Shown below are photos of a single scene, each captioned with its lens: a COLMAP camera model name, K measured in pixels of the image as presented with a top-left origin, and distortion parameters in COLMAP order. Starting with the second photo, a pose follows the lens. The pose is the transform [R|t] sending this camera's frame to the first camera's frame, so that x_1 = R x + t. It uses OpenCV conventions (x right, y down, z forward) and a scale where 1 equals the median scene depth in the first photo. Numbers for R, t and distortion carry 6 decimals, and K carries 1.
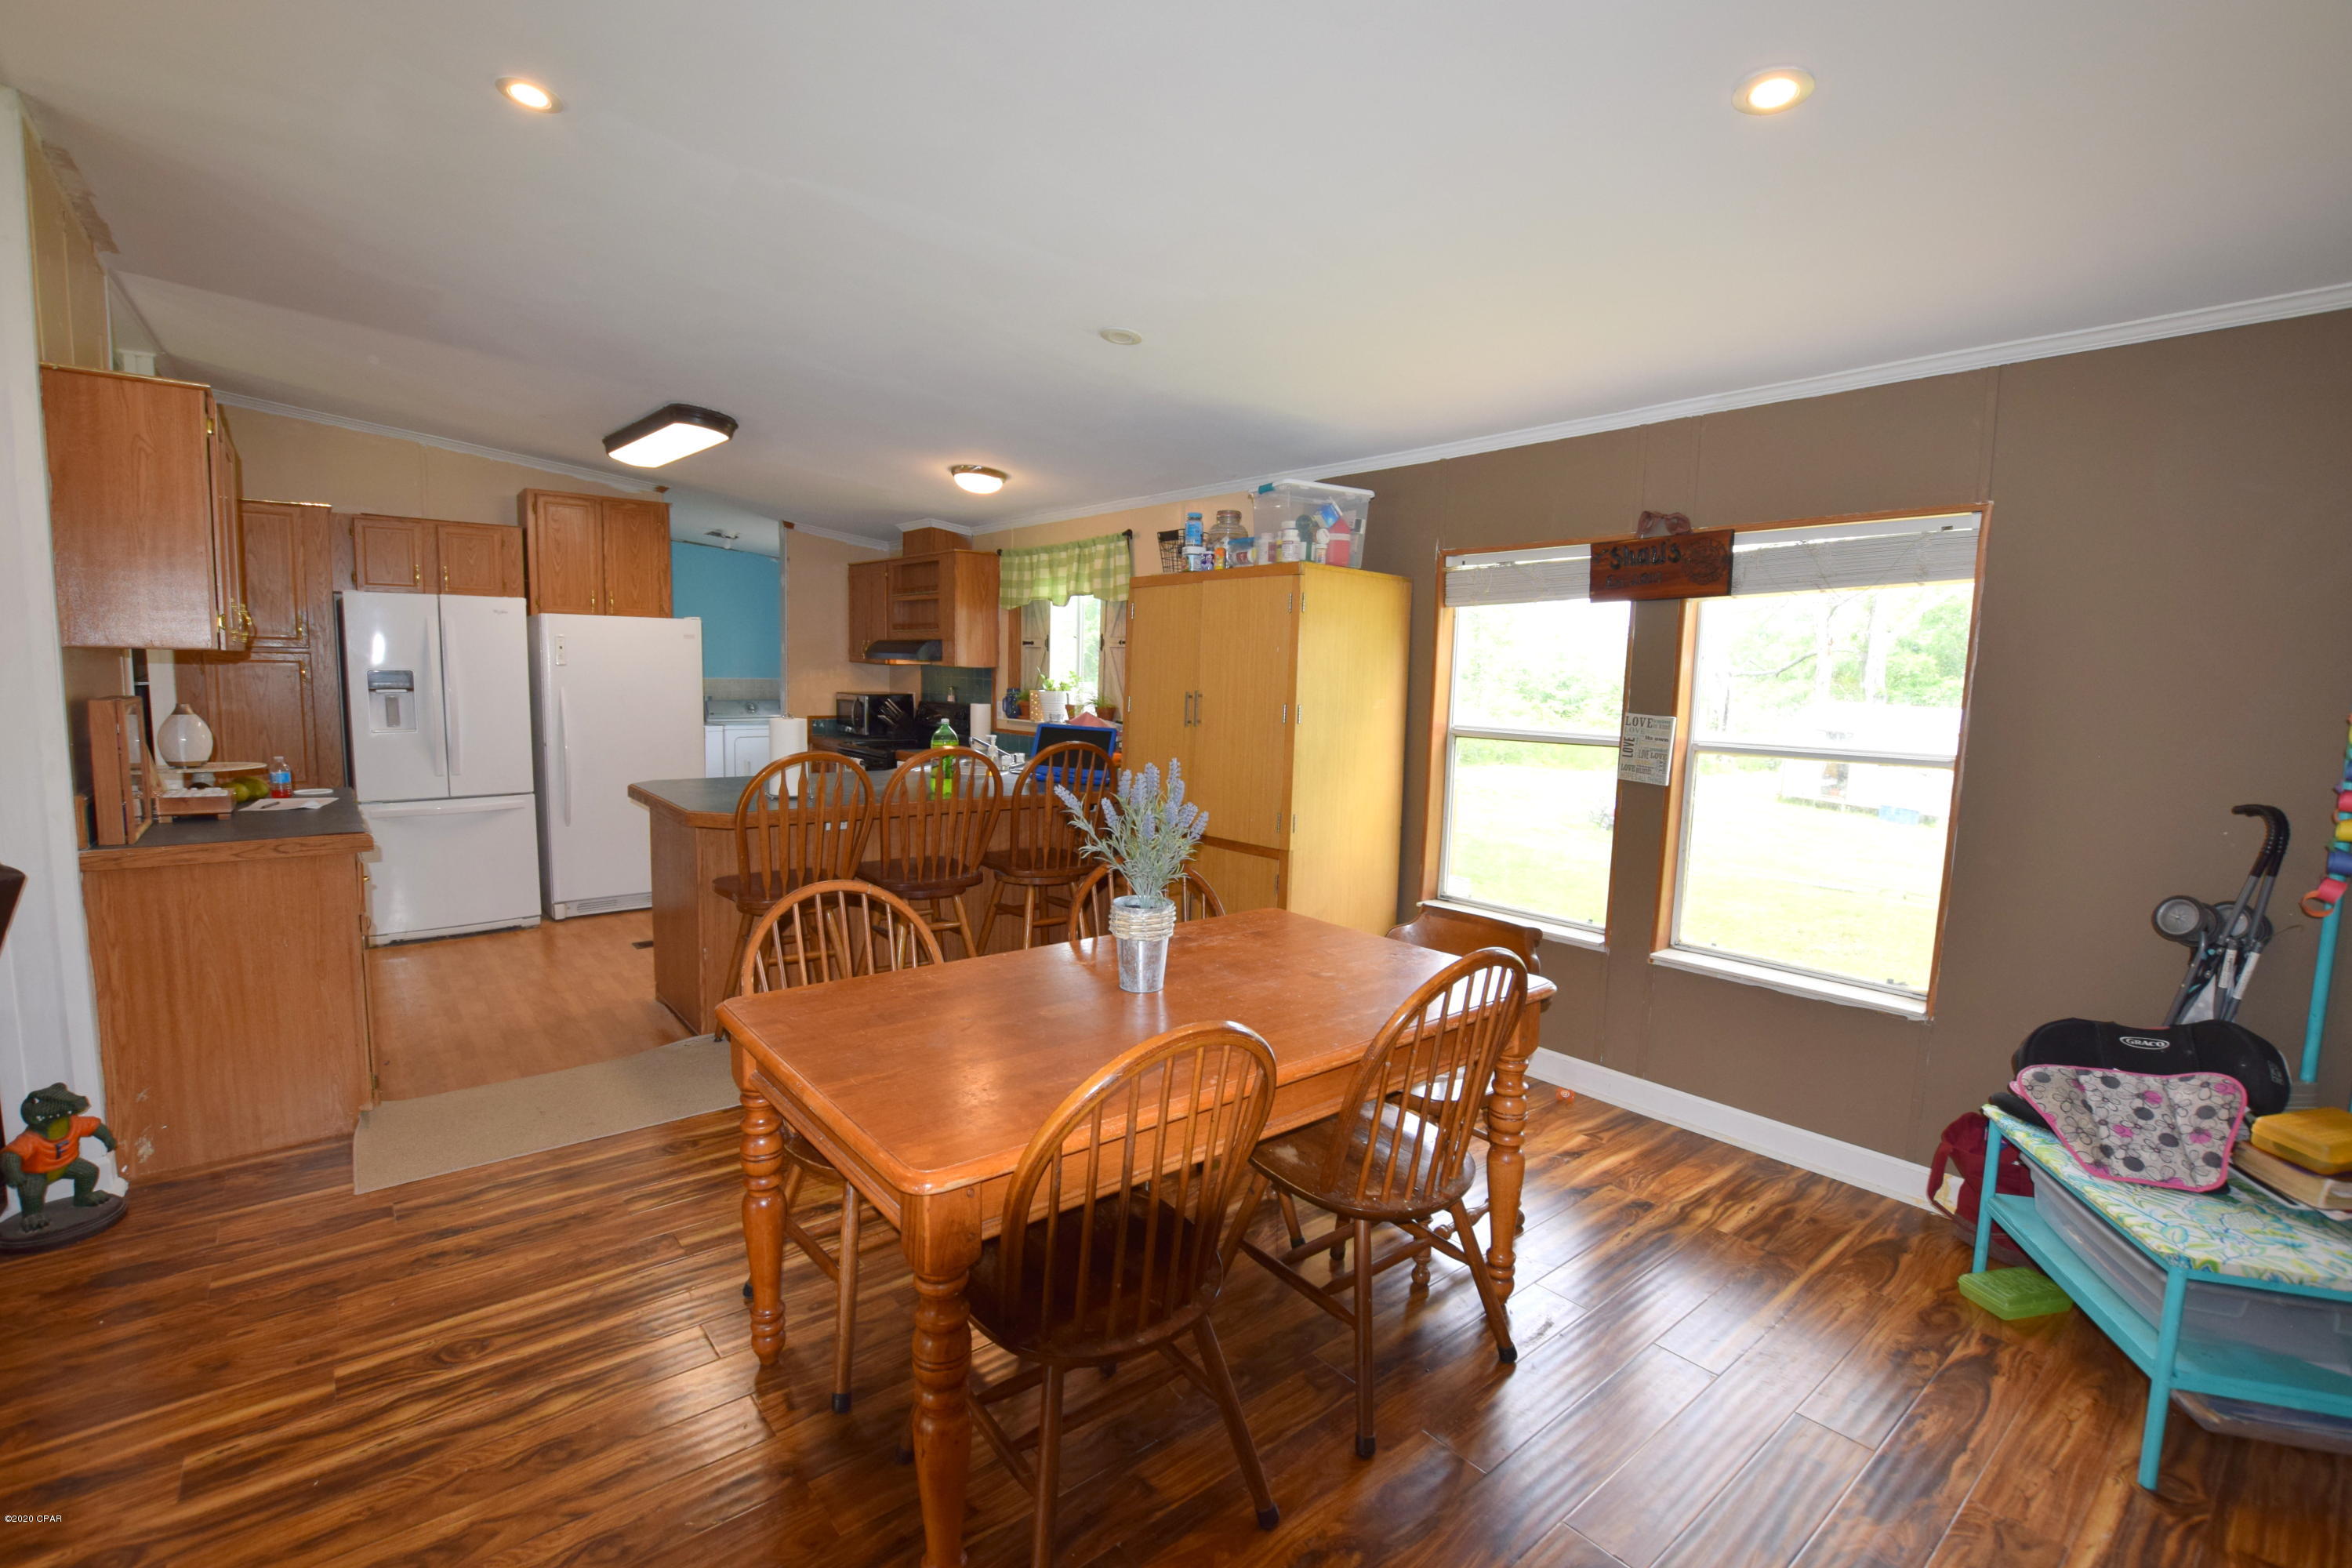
lens RADIAL K [[1055.4, 0, 1176.0], [0, 1055.4, 784.0], [0, 0, 1]] dist [-0.021501, 0.000202]
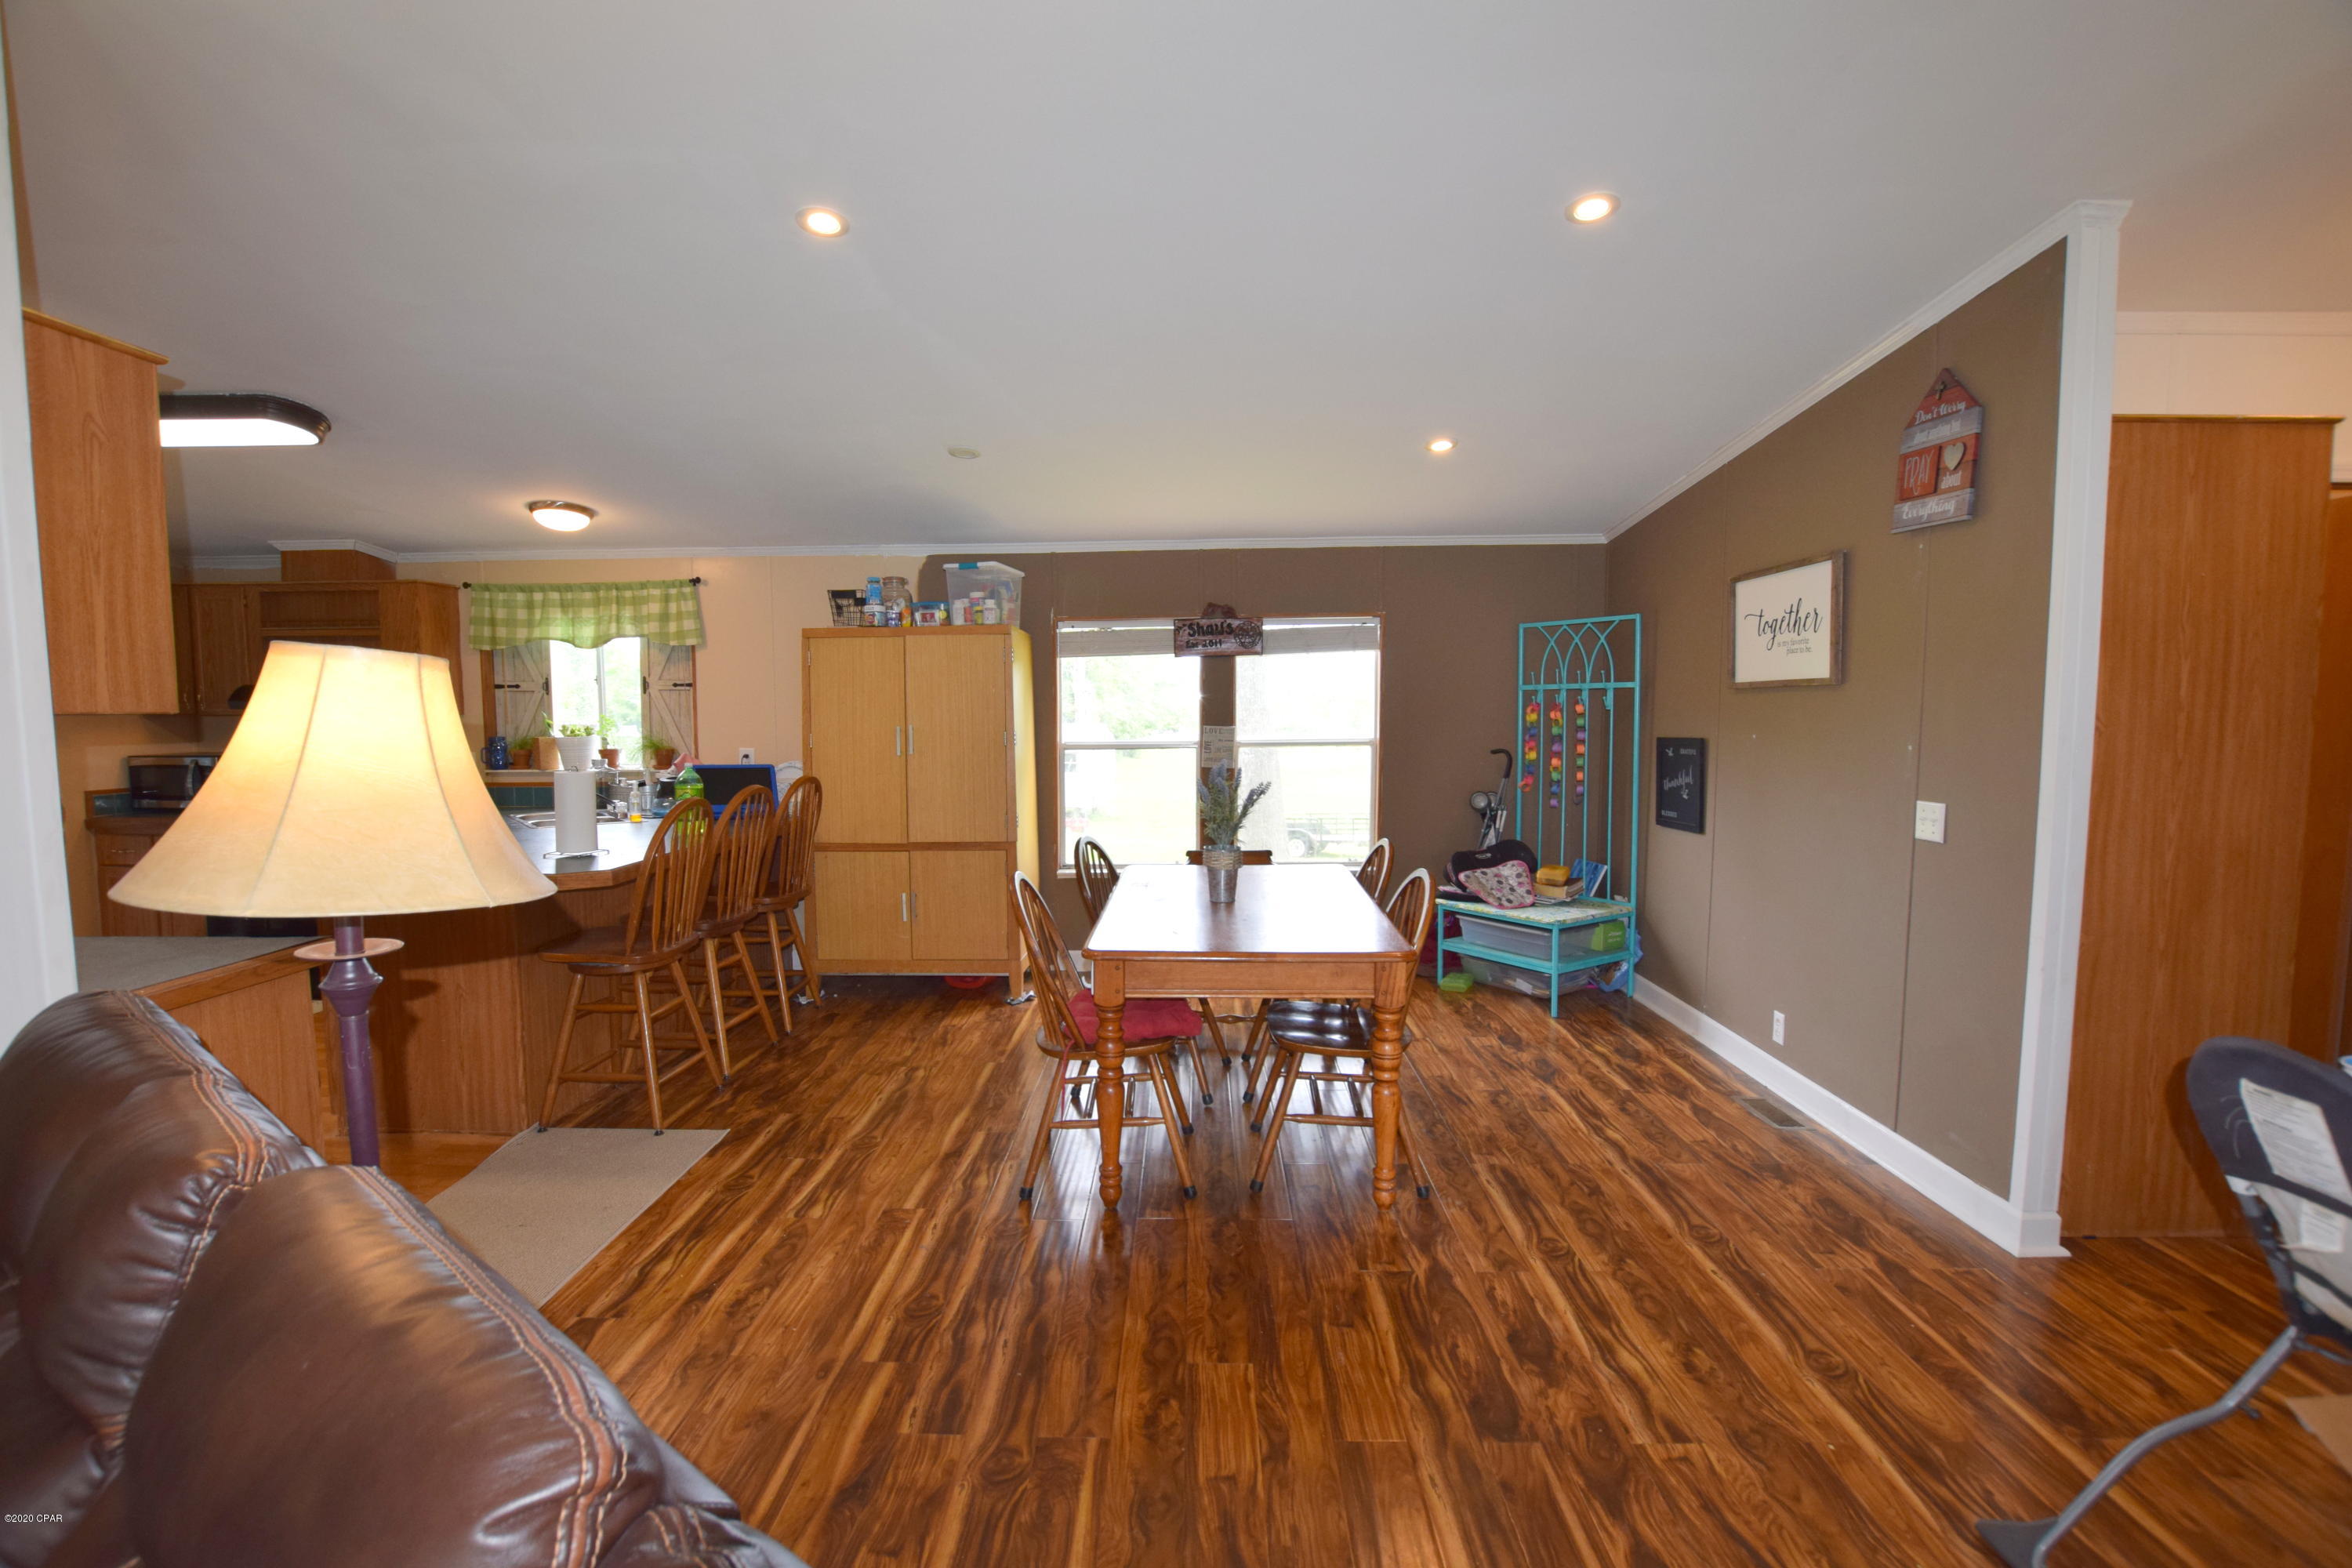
lens RADIAL K [[994.9, 0, 1176.0], [0, 994.9, 784.0], [0, 0, 1]] dist [-0.015968, 0.000203]
pose [[0.668576, -0.085028, 0.738767, -0.755136], [0.102438, 0.994501, 0.021757, -0.017025], [-0.736555, 0.061132, 0.673610, 0.007239]]
